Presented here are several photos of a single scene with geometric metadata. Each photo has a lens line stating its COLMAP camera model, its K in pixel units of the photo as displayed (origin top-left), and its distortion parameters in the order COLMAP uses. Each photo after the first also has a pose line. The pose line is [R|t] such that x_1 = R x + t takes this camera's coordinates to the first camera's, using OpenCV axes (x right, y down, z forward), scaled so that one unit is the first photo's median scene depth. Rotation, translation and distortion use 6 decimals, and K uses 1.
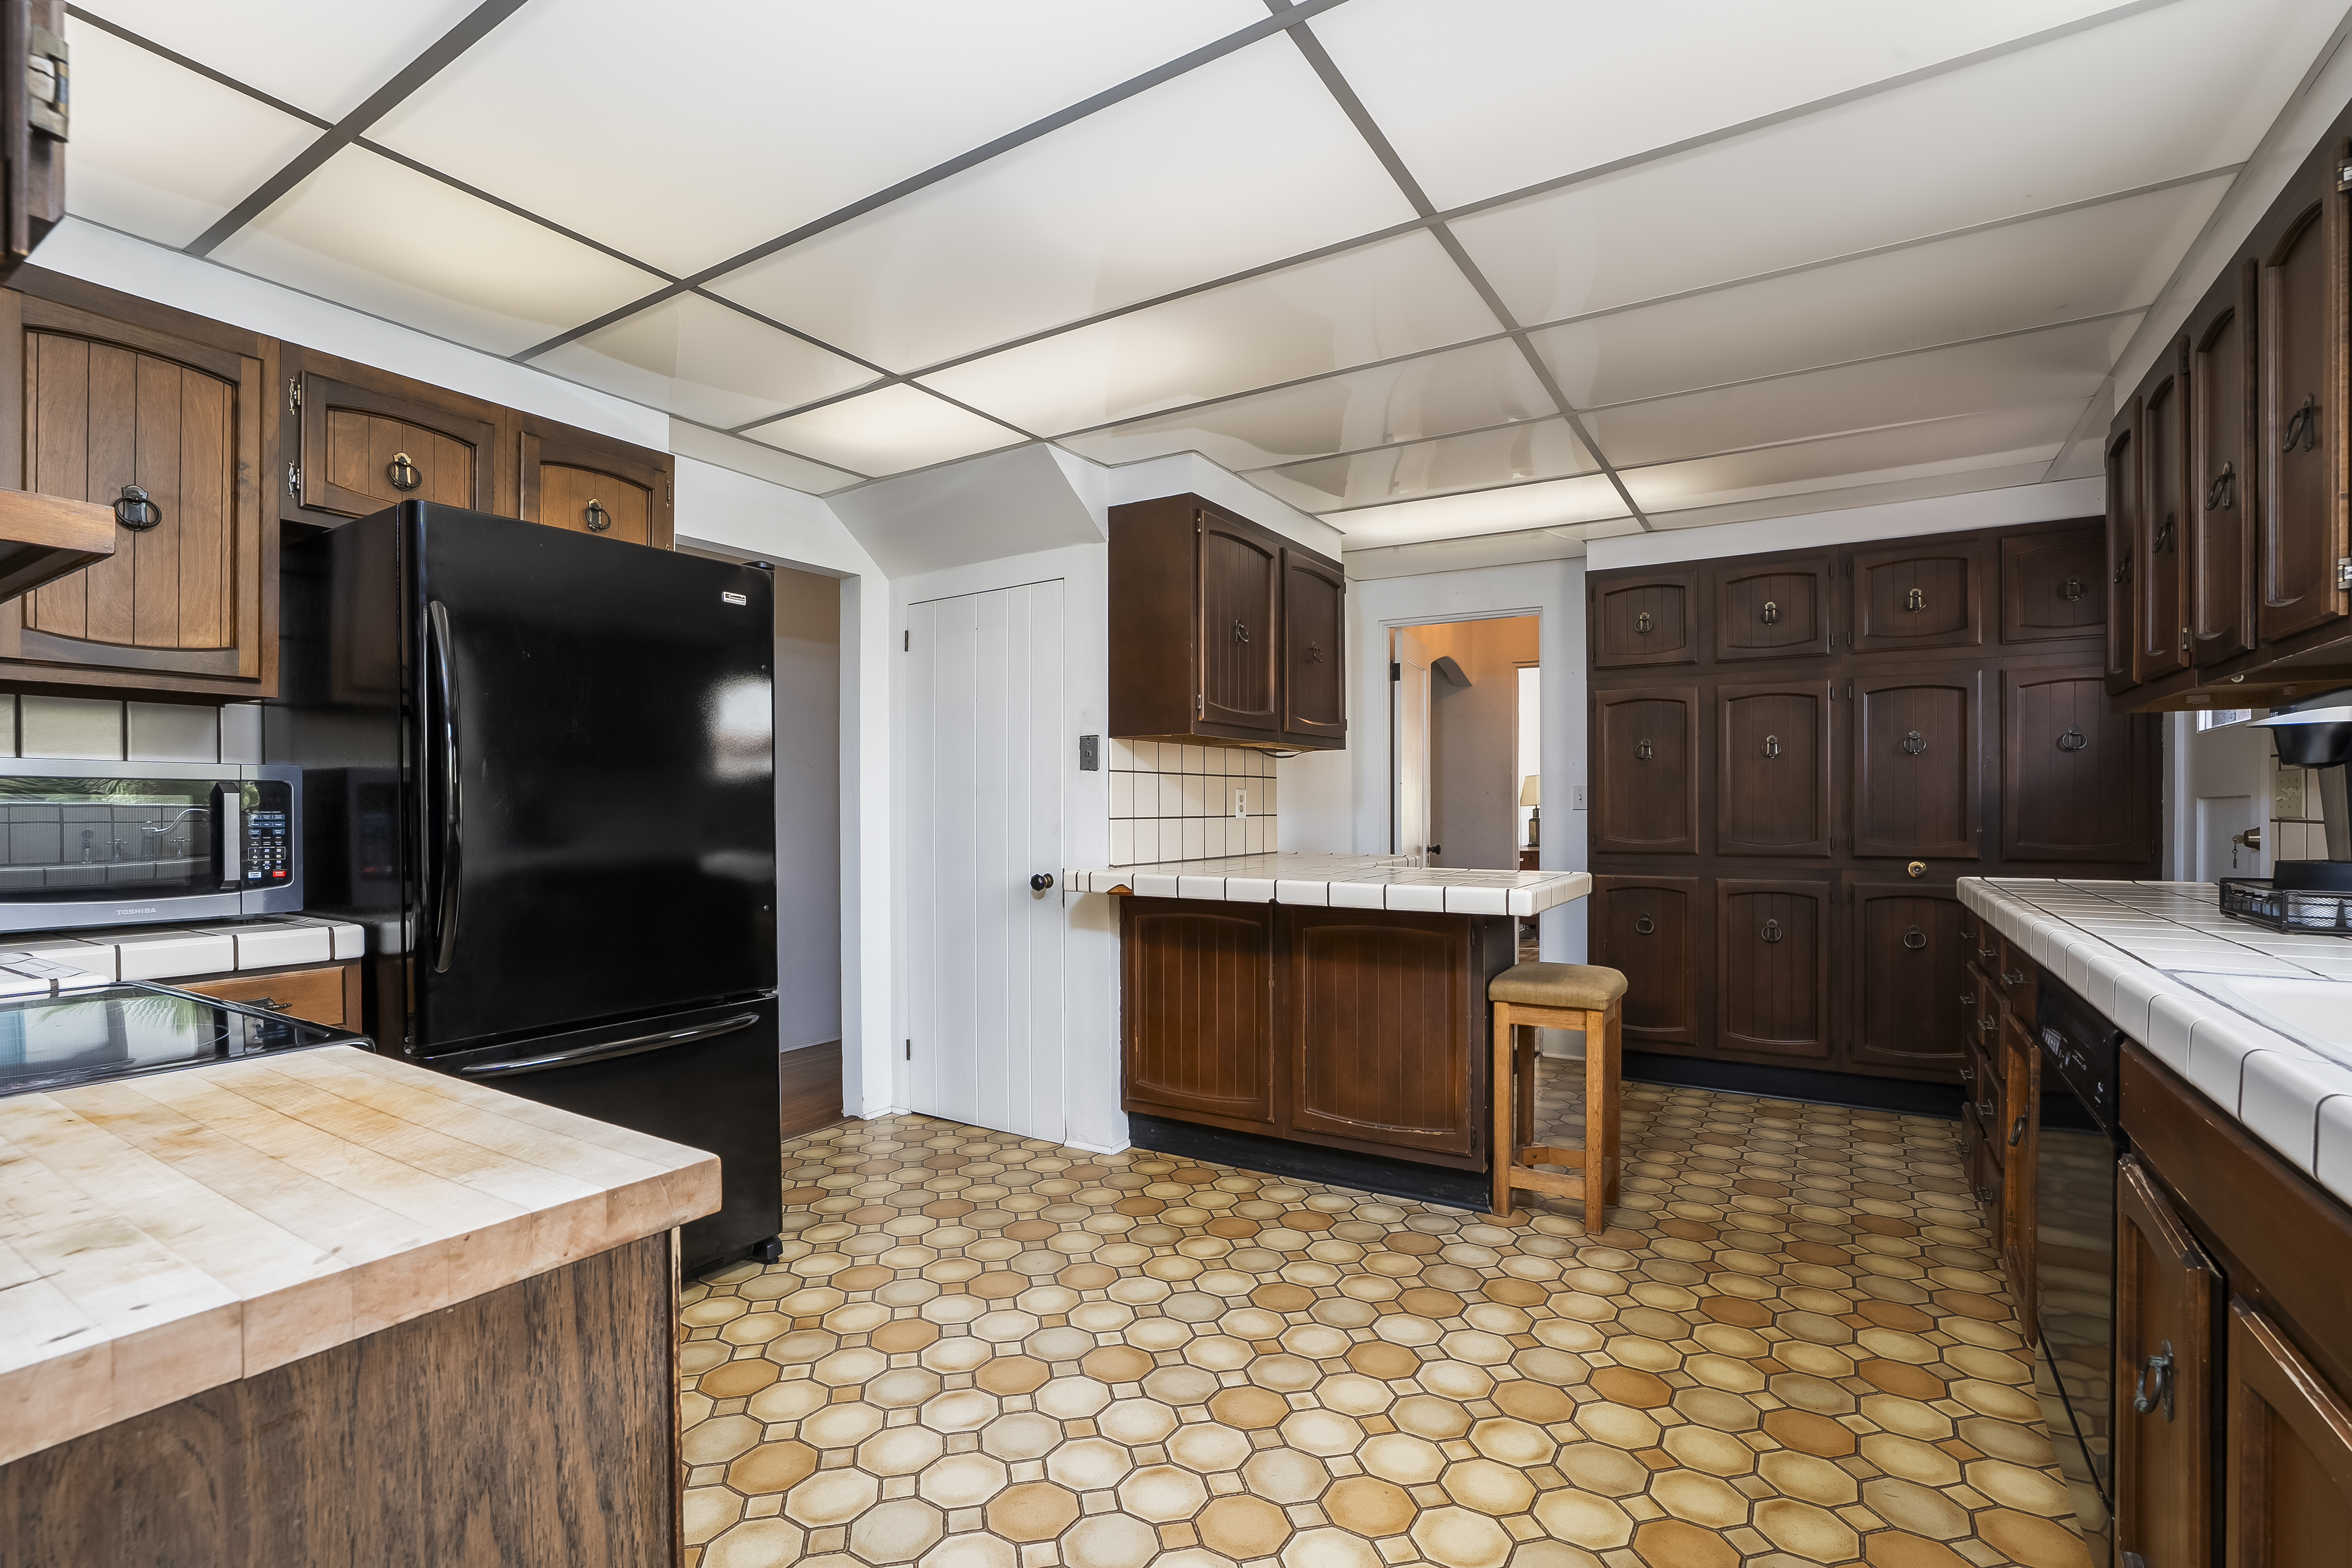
lens RADIAL K [[1077.8, 0, 1167.1], [0, 1077.8, 823.3], [0, 0, 1]] dist [-0.024473, 0.004822]
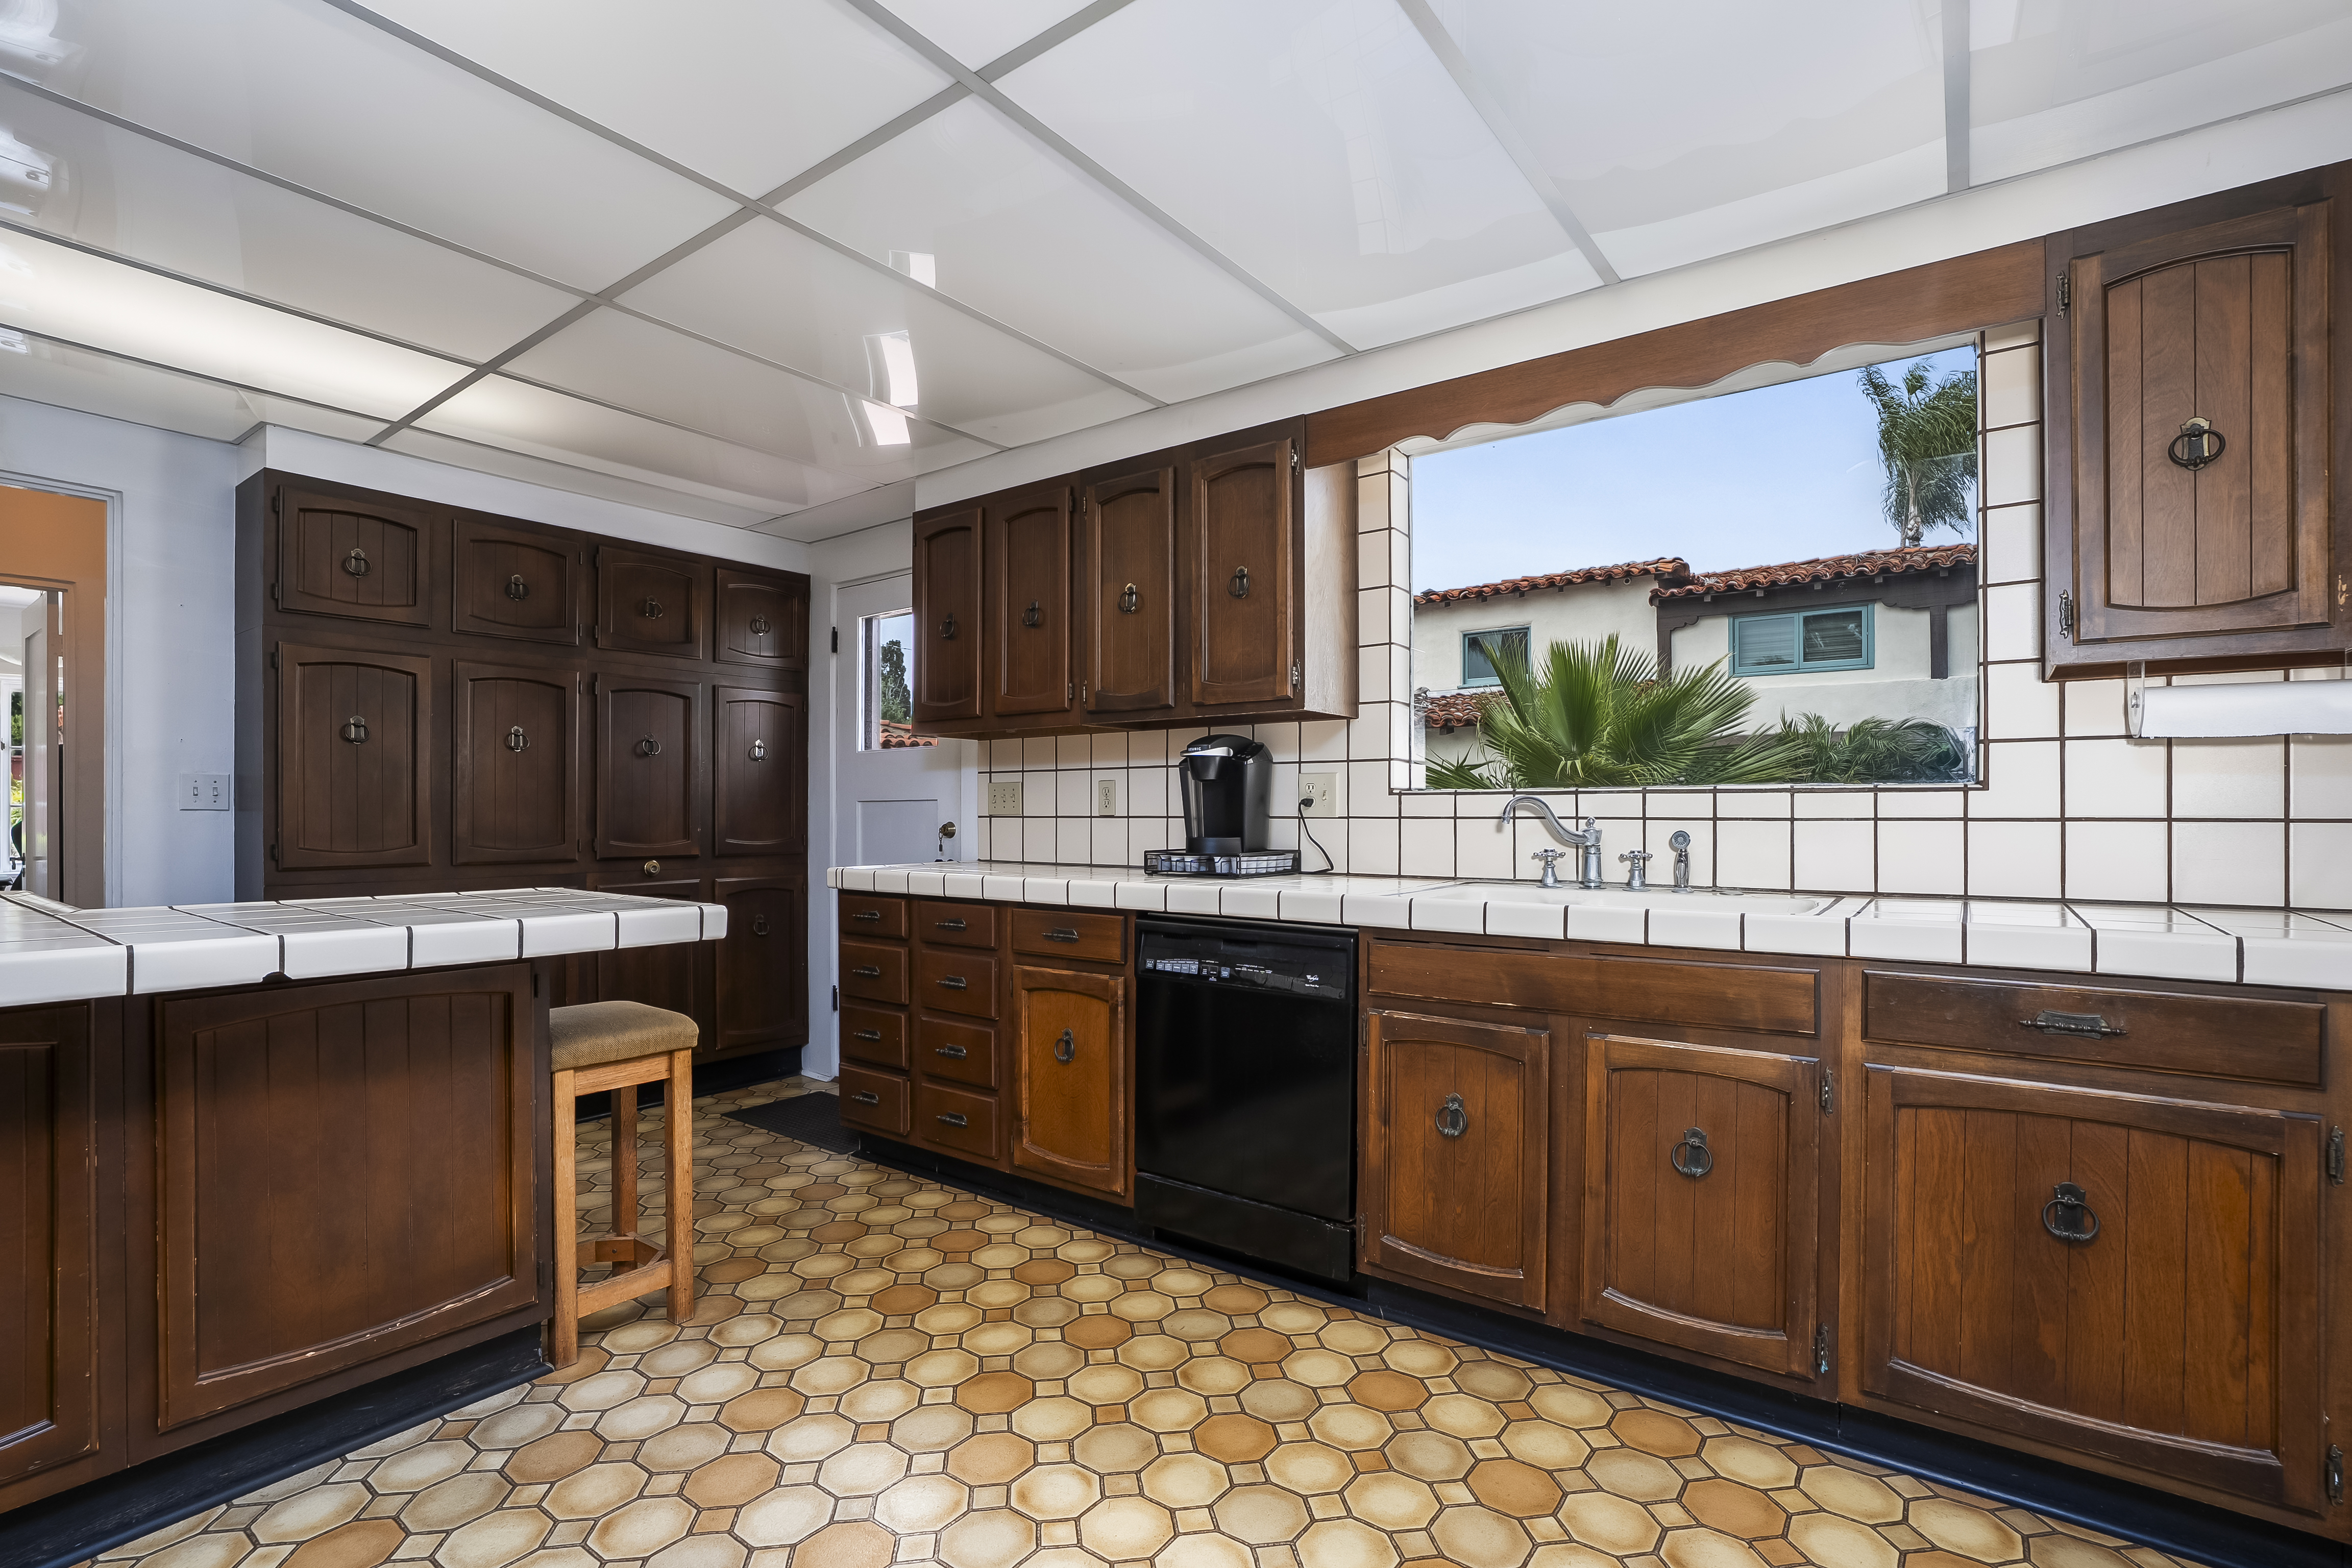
lens RADIAL K [[1077.8, 0, 1192.5], [0, 1077.8, 813.9], [0, 0, 1]] dist [-0.024473, 0.004822]
pose [[0.071606, 0.001598, 0.997432, -0.424201], [0.017492, 0.999843, -0.002858, 0.004110], [-0.997280, 0.017651, 0.071567, 0.592593]]
